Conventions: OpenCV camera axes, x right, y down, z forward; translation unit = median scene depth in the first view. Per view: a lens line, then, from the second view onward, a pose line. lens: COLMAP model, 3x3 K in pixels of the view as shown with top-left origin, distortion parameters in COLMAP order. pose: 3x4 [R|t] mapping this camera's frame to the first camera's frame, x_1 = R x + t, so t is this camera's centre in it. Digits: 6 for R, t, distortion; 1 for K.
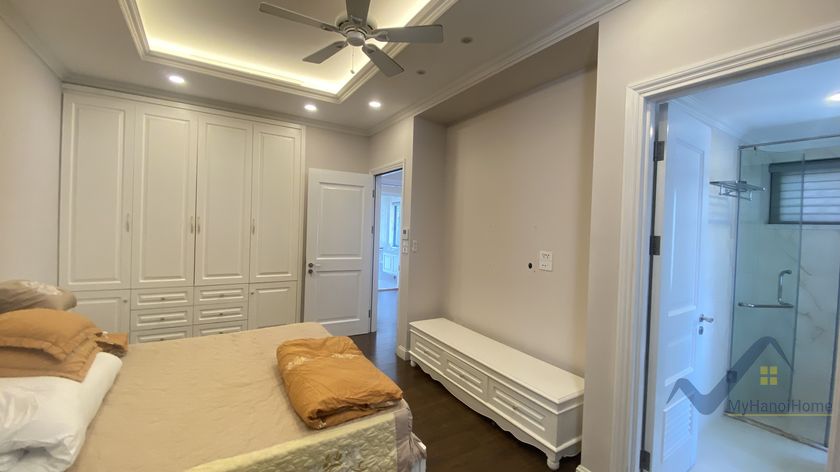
lens RADIAL K [[342.9, 0, 422.9], [0, 342.9, 234.3], [0, 0, 1]] dist [-0.014839, -0.001464]
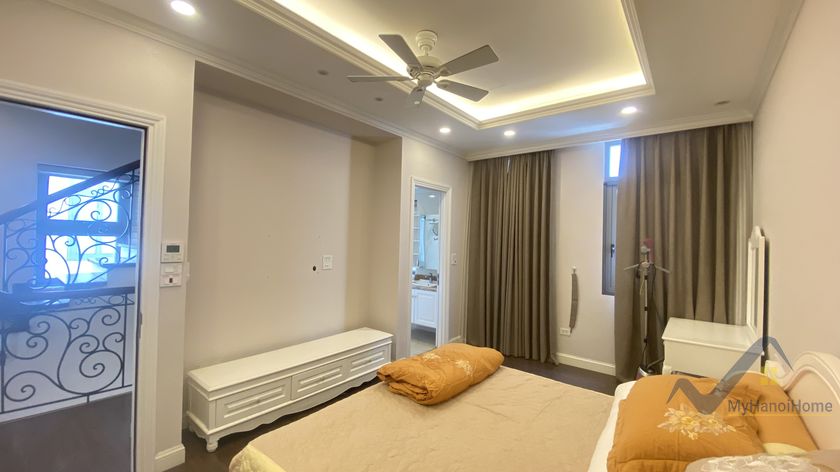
lens RADIAL K [[342.9, 0, 417.2], [0, 342.9, 231.4], [0, 0, 1]] dist [-0.014839, -0.001464]
pose [[-0.342907, -0.020342, 0.939149, -0.935629], [-0.009563, 0.999789, 0.018164, -0.065337], [-0.939321, -0.002752, -0.343030, 1.041500]]
